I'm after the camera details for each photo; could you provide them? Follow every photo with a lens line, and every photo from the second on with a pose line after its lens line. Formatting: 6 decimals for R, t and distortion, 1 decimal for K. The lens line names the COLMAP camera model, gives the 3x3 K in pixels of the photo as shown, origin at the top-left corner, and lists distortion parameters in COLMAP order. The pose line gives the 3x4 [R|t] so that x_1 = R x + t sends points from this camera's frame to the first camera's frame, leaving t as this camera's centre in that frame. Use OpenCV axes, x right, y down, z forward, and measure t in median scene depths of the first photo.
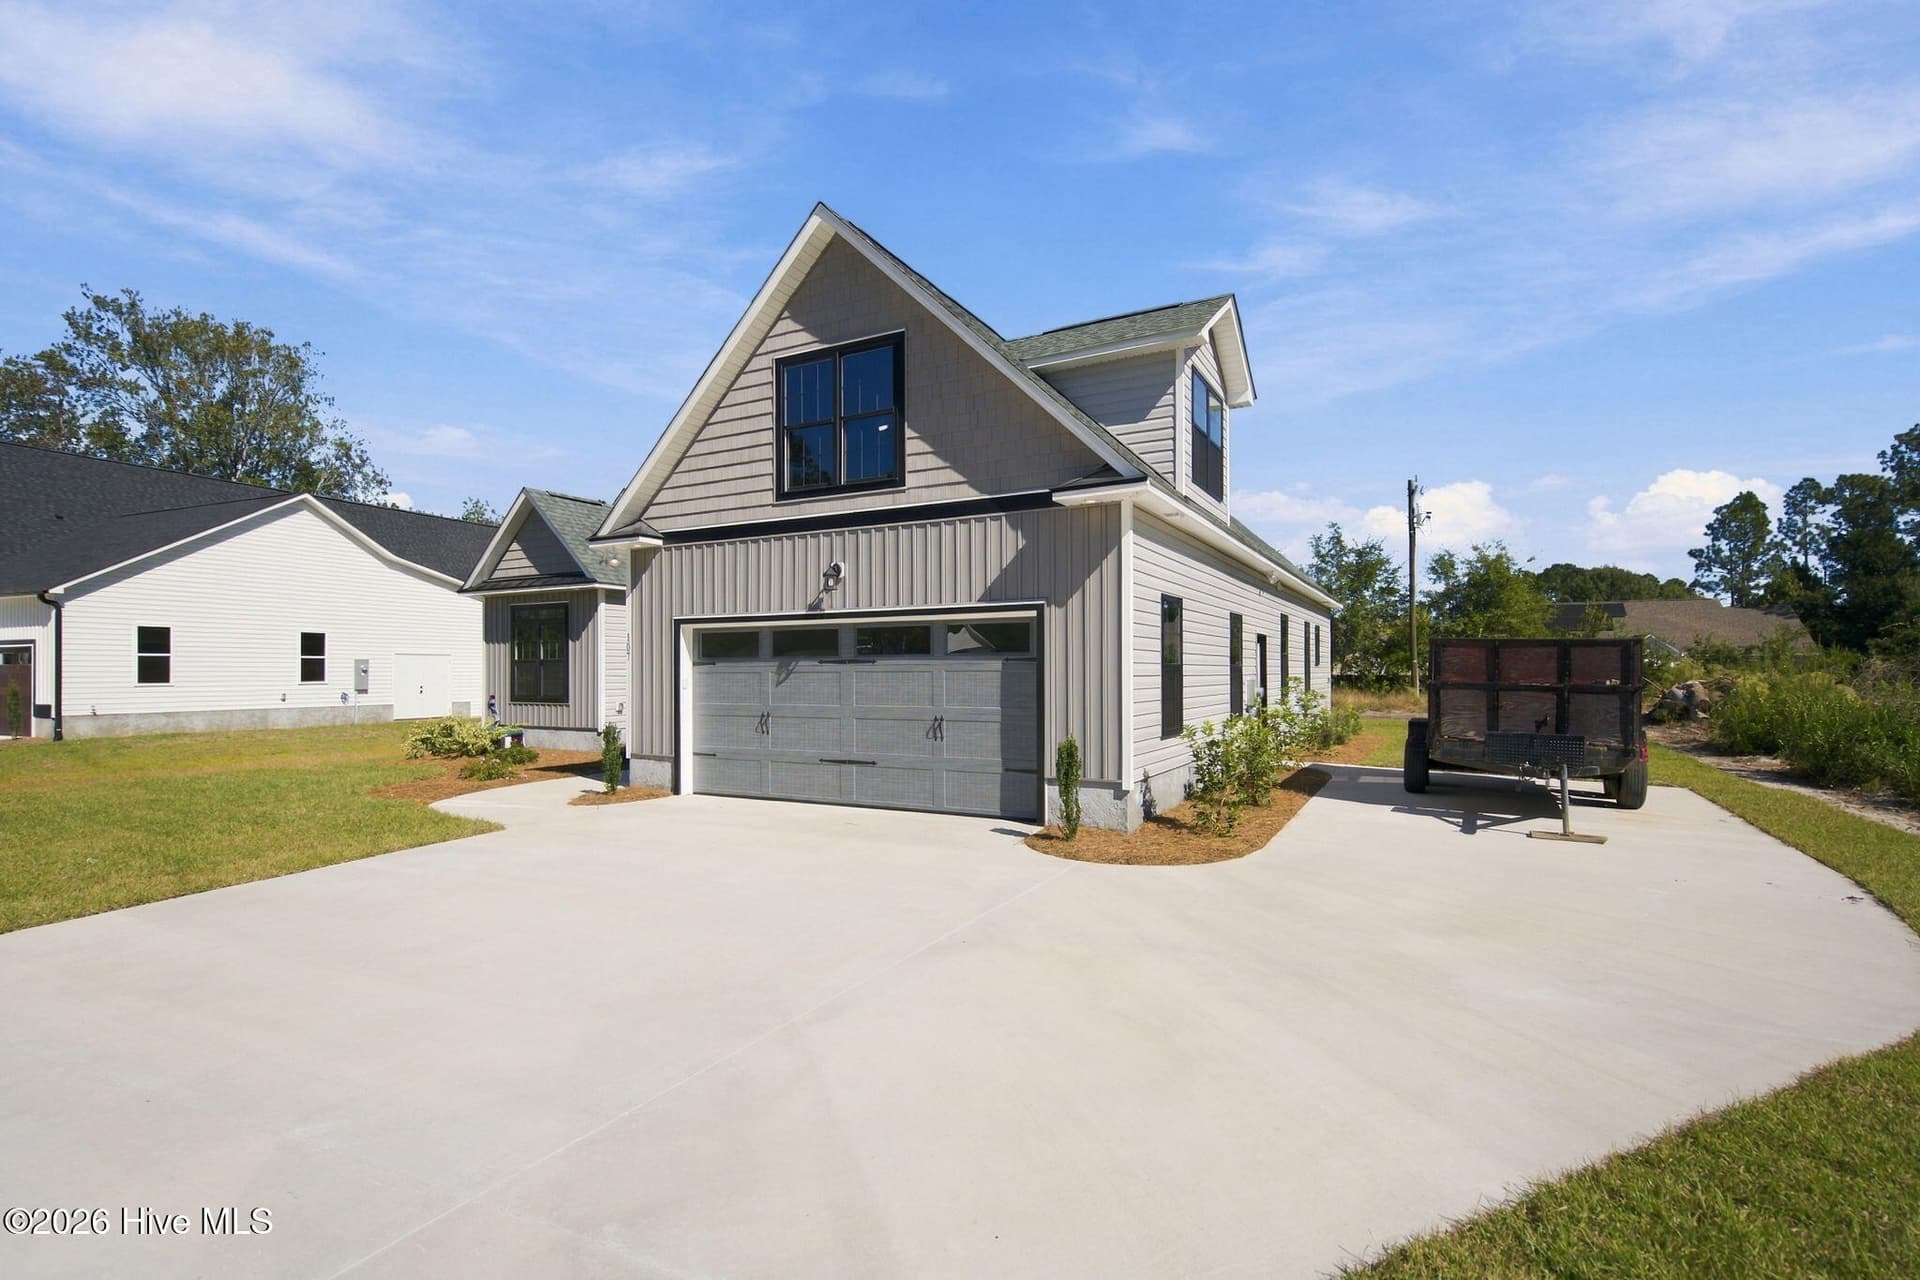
lens RADIAL K [[889.9, 0, 954.7], [0, 889.9, 665.6], [0, 0, 1]] dist [0.011236, -0.002739]
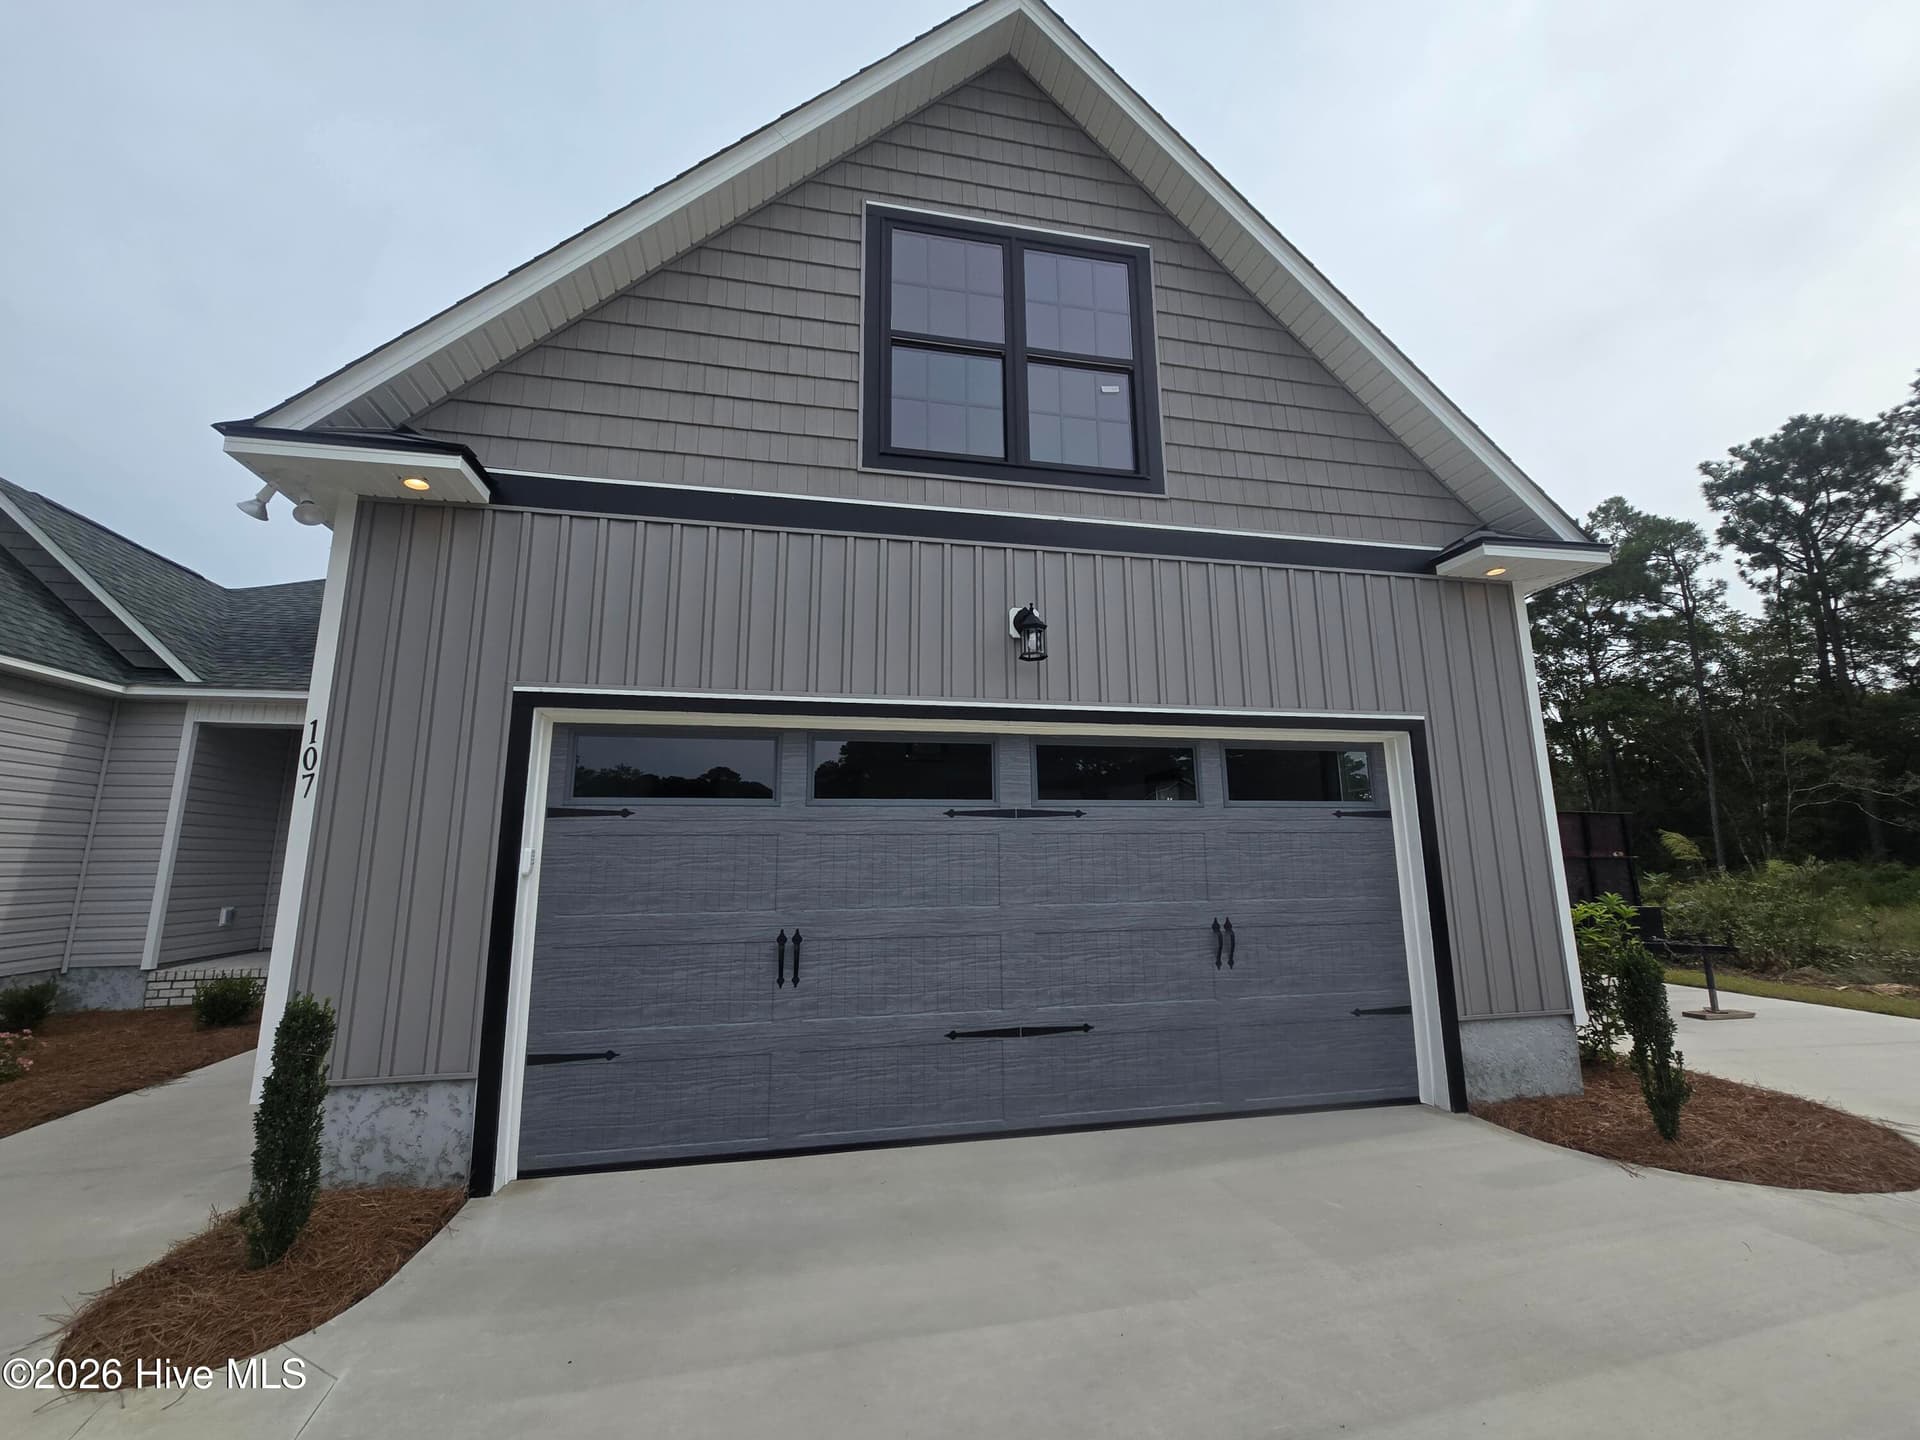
lens RADIAL K [[780.8, 0, 951.2], [0, 780.8, 713.9], [0, 0, 1]] dist [0.000200, 0.002002]
pose [[0.762713, 0.117087, 0.636051, -0.409282], [0.000362, 0.983398, -0.181462, 0.018899], [-0.646738, 0.138634, 0.750007, 0.672706]]
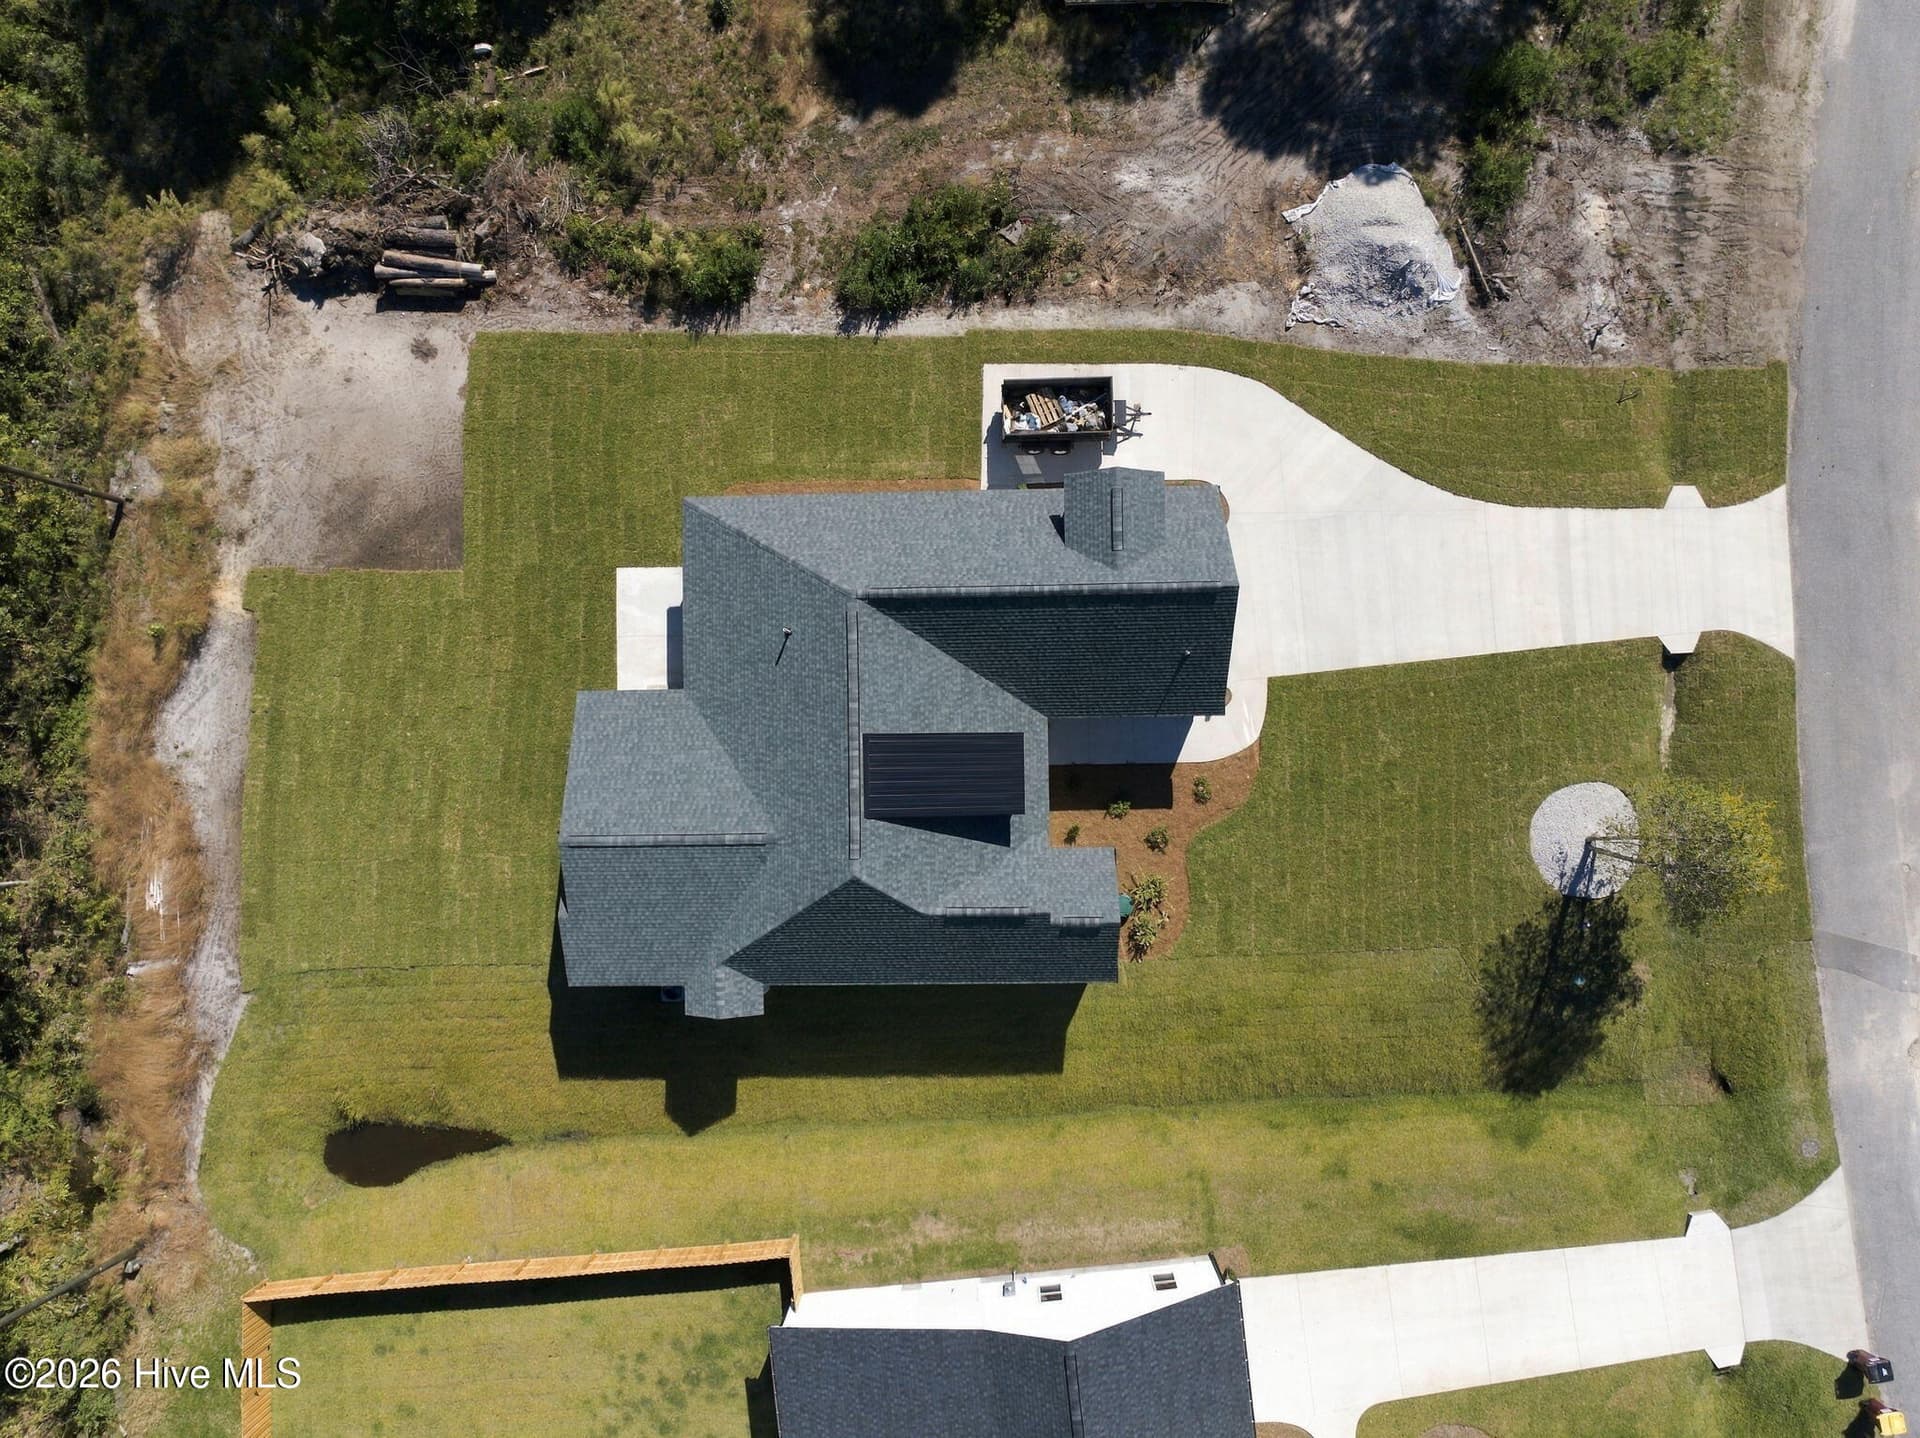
lens RADIAL K [[1354.0, 0, 965.8], [0, 1354.0, 727.6], [0, 0, 1]] dist [-0.029342, -0.015160]
pose [[-0.494014, -0.867888, 0.052167, -0.311916], [0.028189, 0.043981, 0.998635, -4.241605], [-0.868997, 0.494810, 0.002738, 1.778400]]
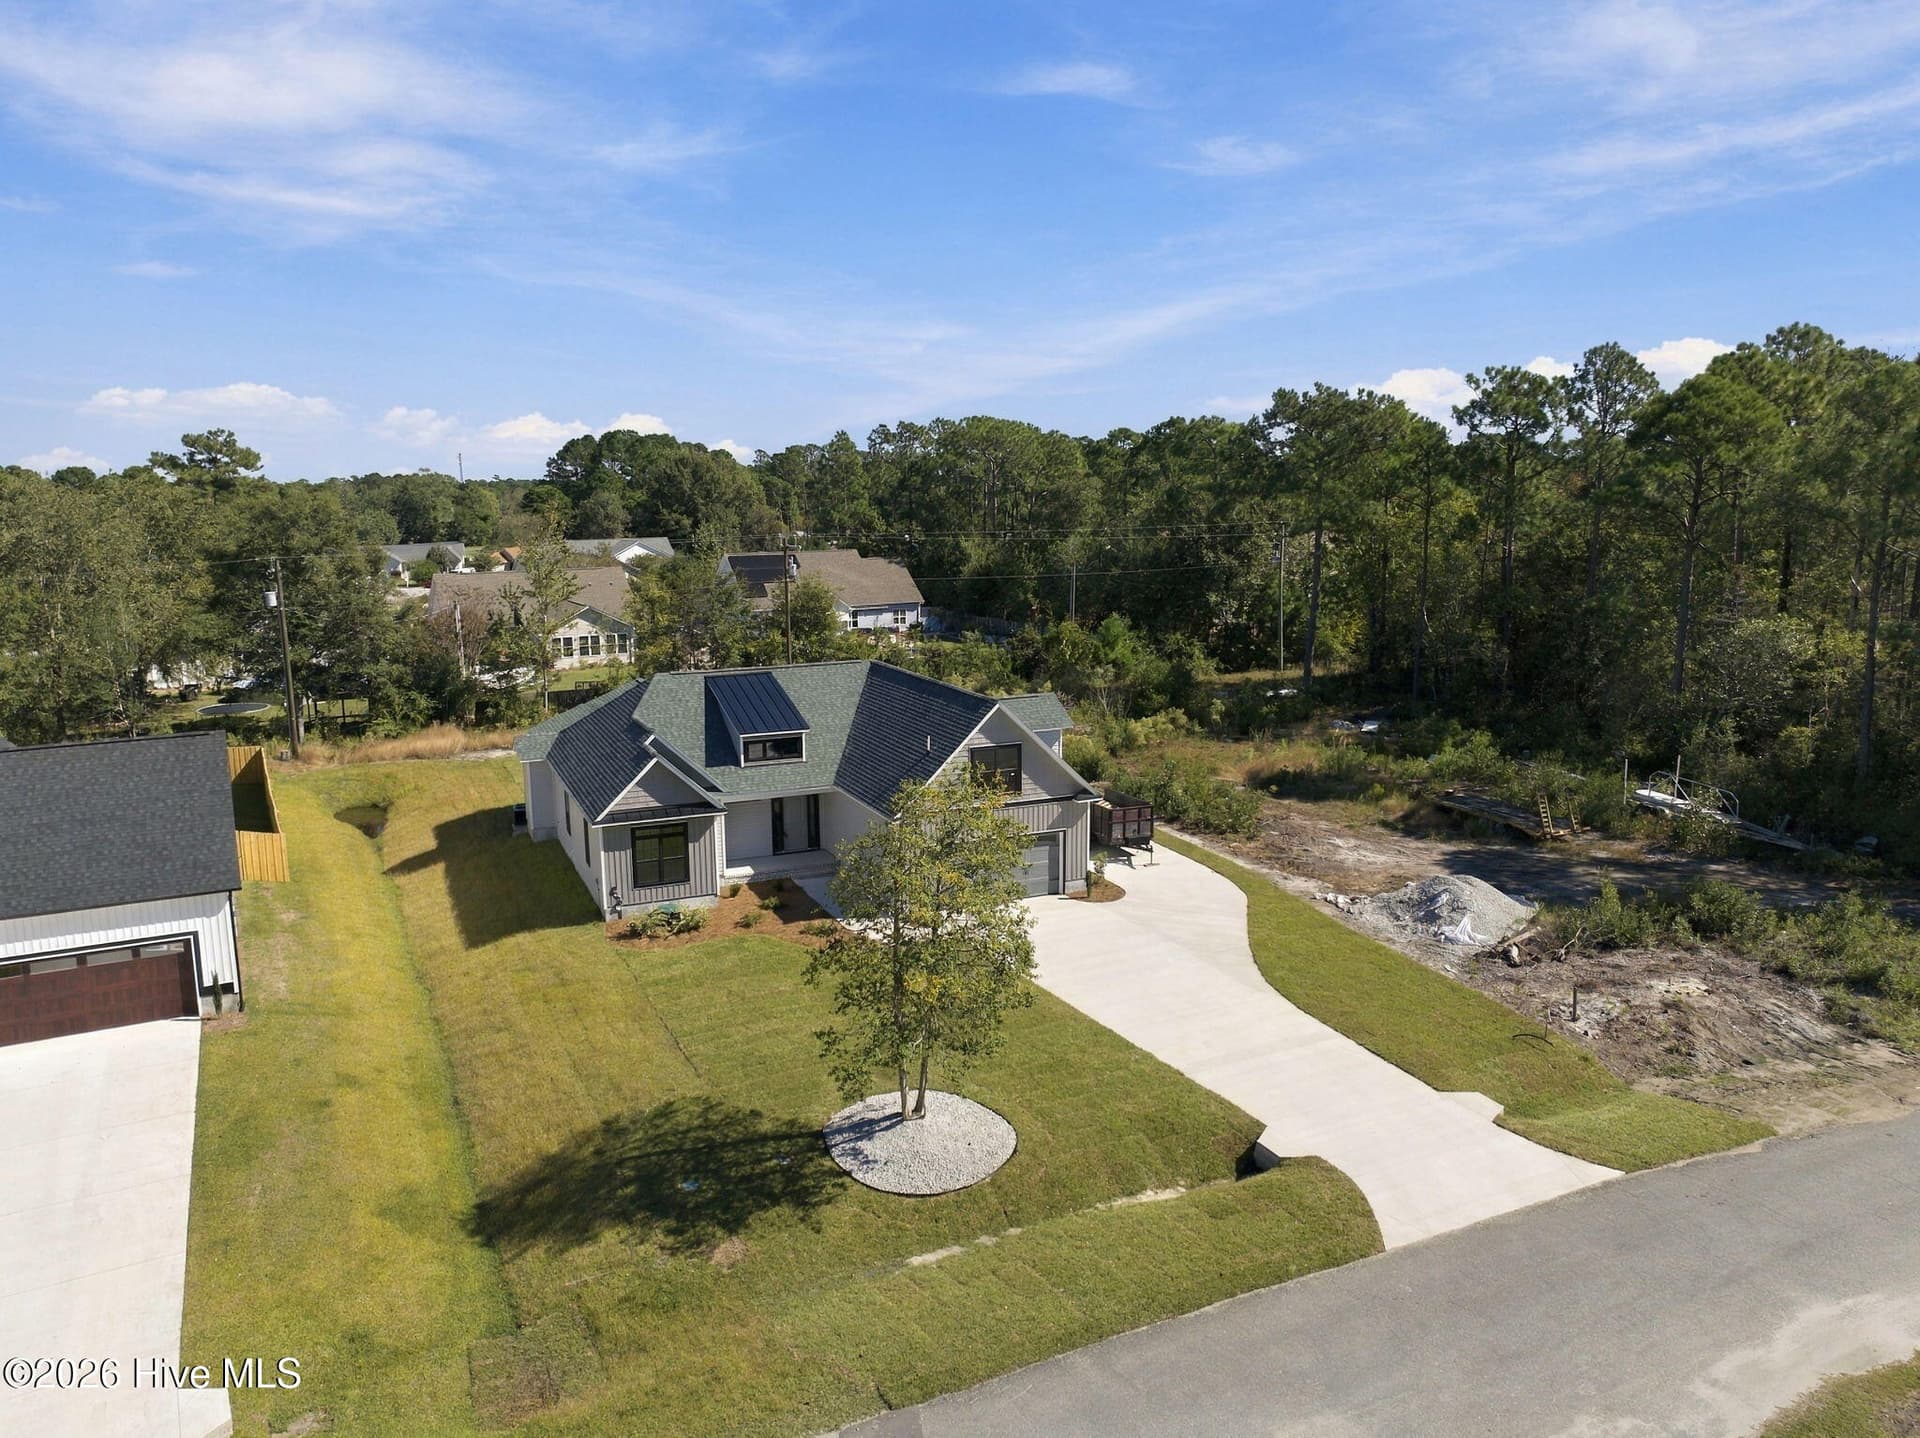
lens RADIAL K [[1354.0, 0, 949.3], [0, 1354.0, 721.7], [0, 0, 1]] dist [-0.029342, -0.015160]
pose [[0.614342, -0.140083, 0.776506, -3.325290], [0.002432, 0.984446, 0.175671, -1.114929], [-0.789036, -0.106033, 0.605127, -1.362901]]
